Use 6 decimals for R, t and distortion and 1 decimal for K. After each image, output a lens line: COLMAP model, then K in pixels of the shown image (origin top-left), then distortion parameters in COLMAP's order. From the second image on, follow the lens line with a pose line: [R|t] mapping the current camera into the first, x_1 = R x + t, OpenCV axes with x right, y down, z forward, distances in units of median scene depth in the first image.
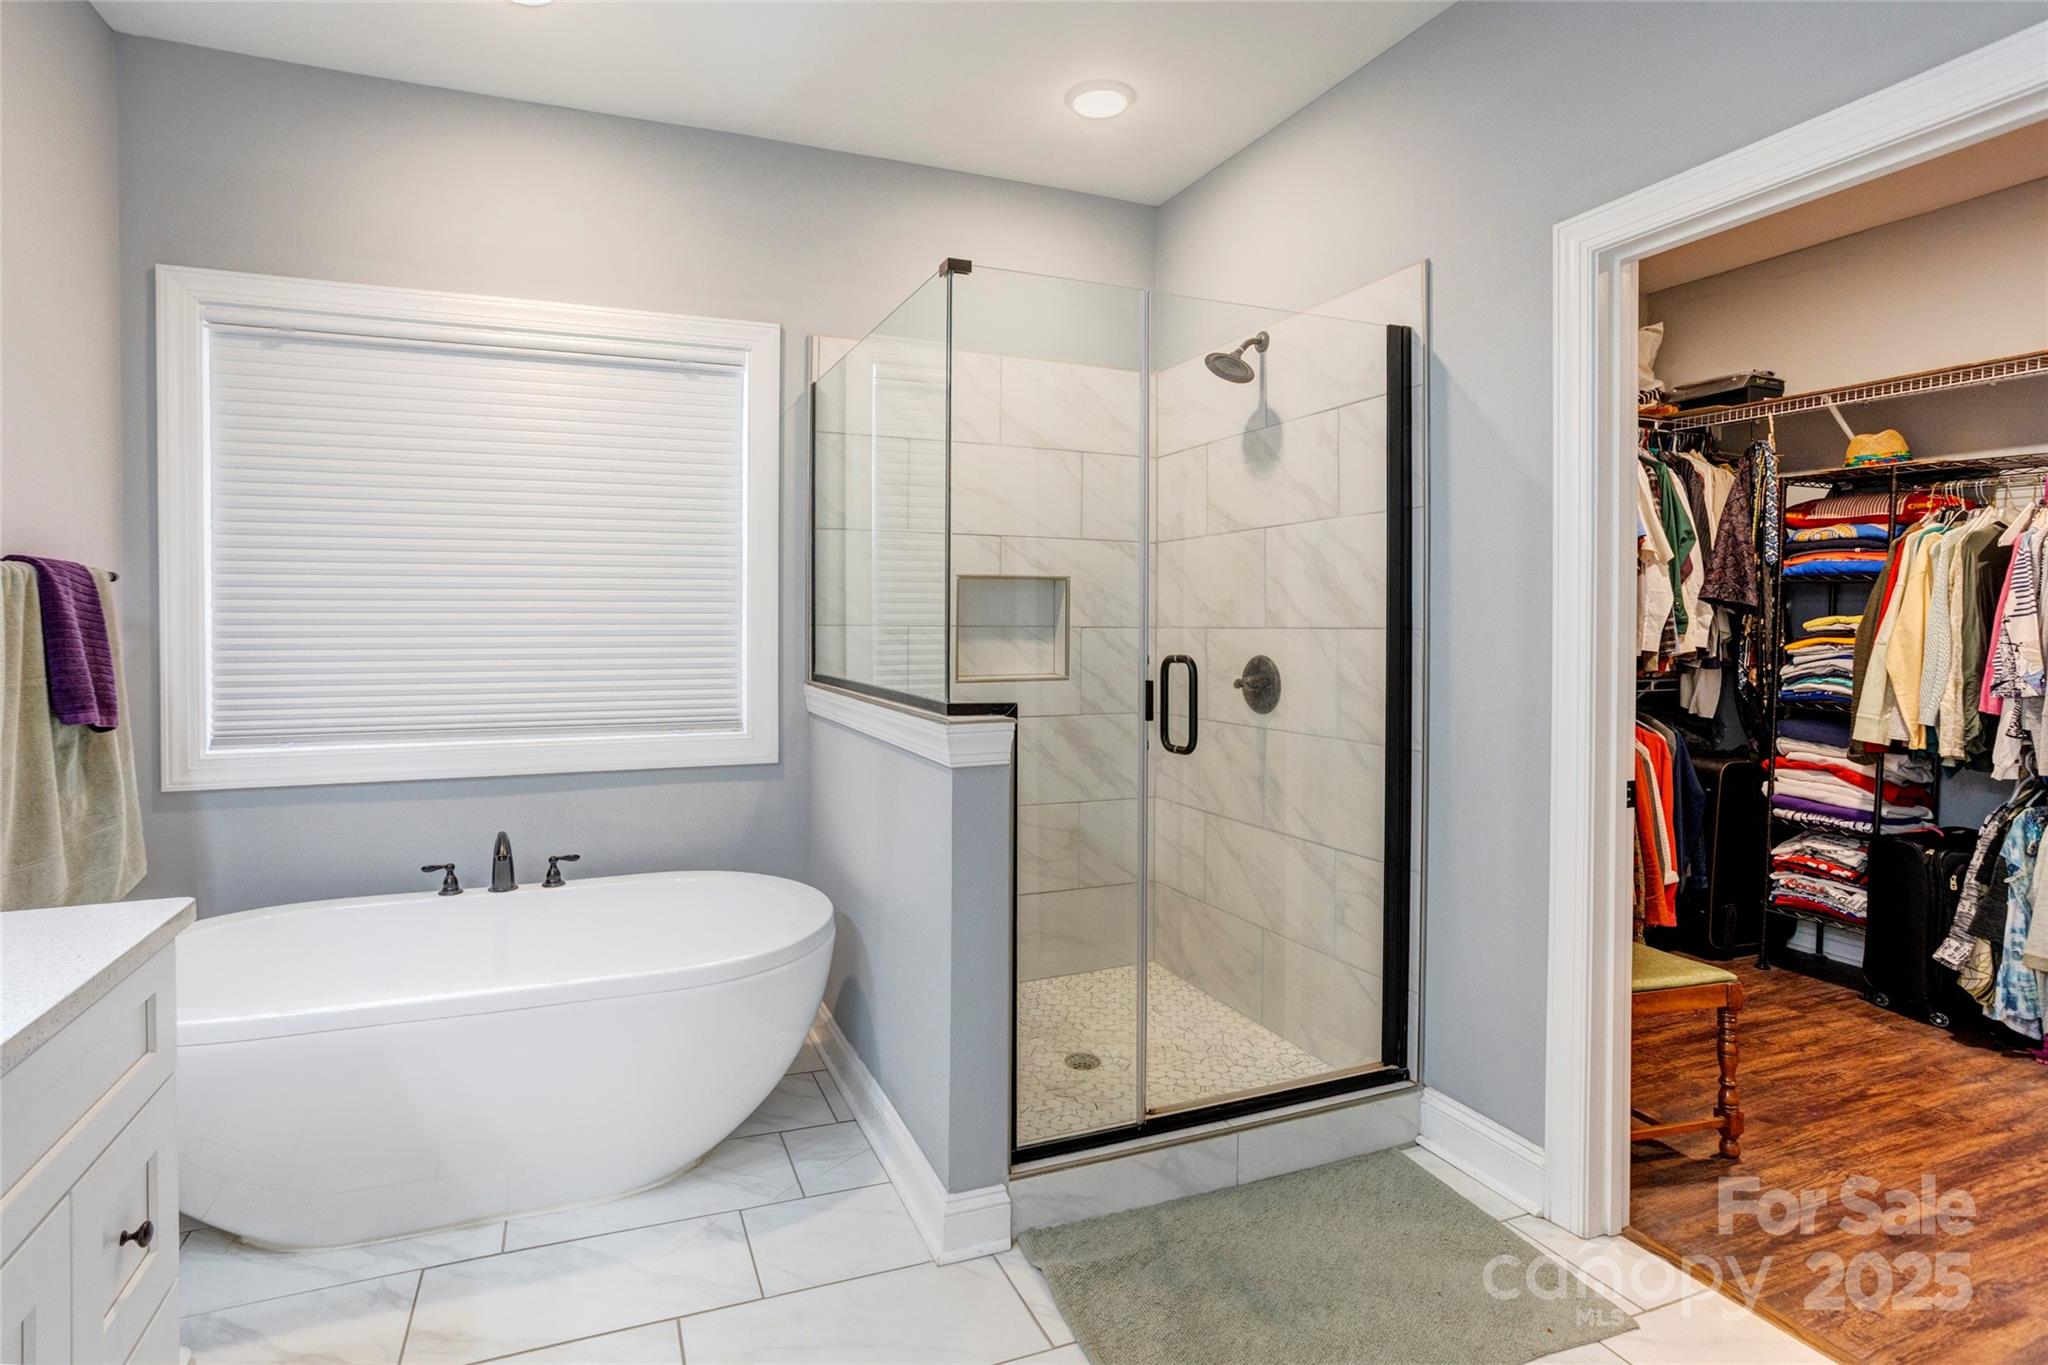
lens RADIAL K [[1045.3, 0, 1025.9], [0, 1045.3, 630.6], [0, 0, 1]] dist [-0.055203, 0.033597]
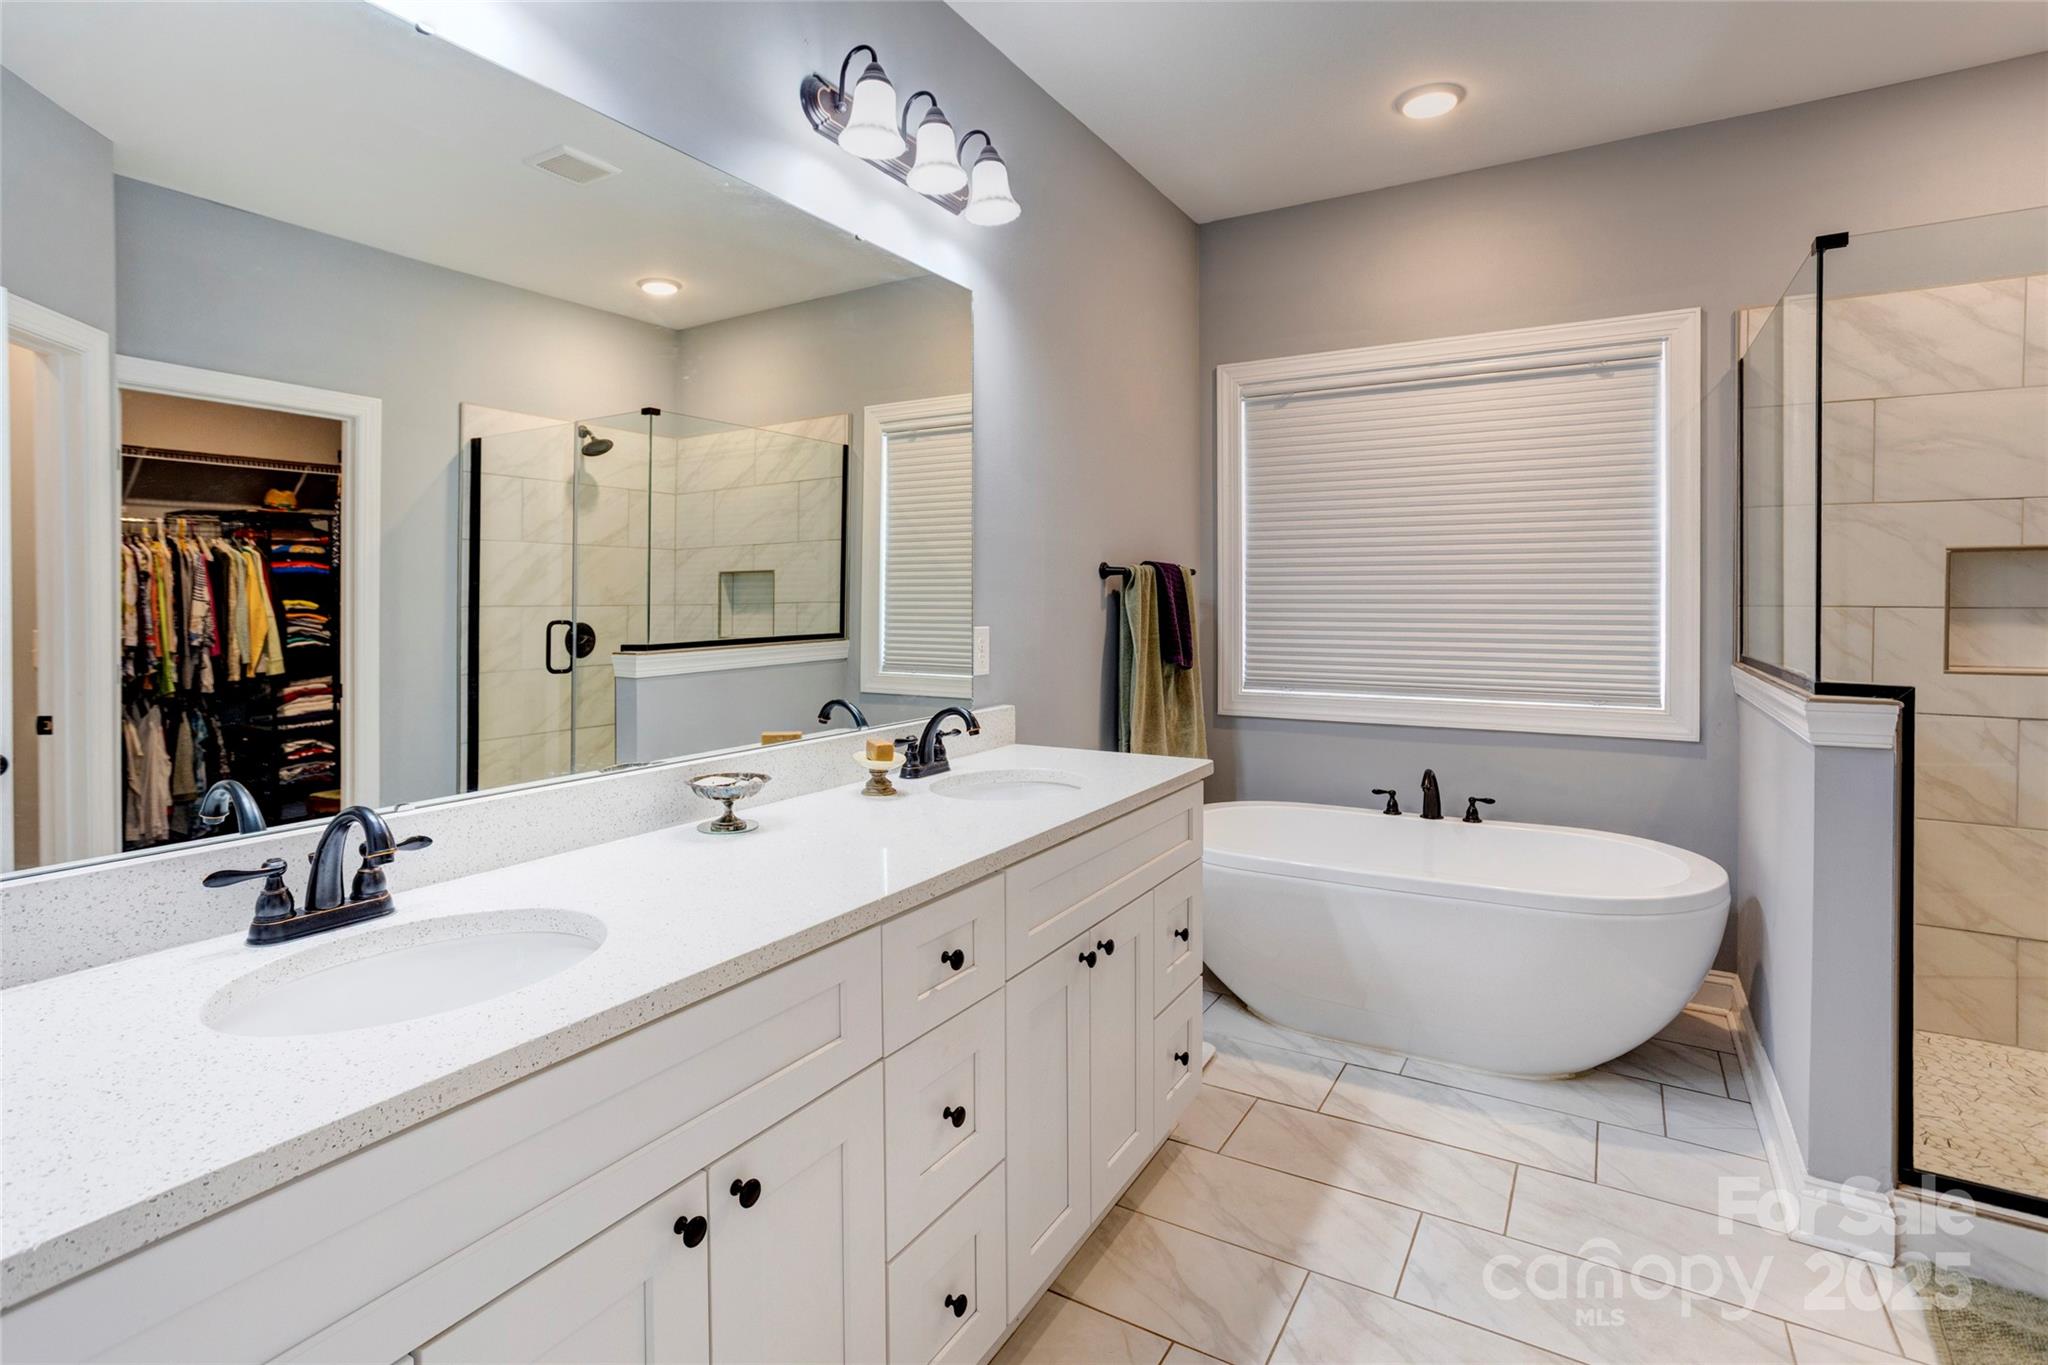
lens RADIAL K [[999.3, 0, 1024.7], [0, 999.3, 603.9], [0, 0, 1]] dist [-0.042633, 0.025731]
pose [[0.610749, 0.002109, -0.791822, 0.148037], [-0.009586, 0.999943, -0.004730, 0.005212], [0.791767, 0.010480, 0.610734, -0.127031]]
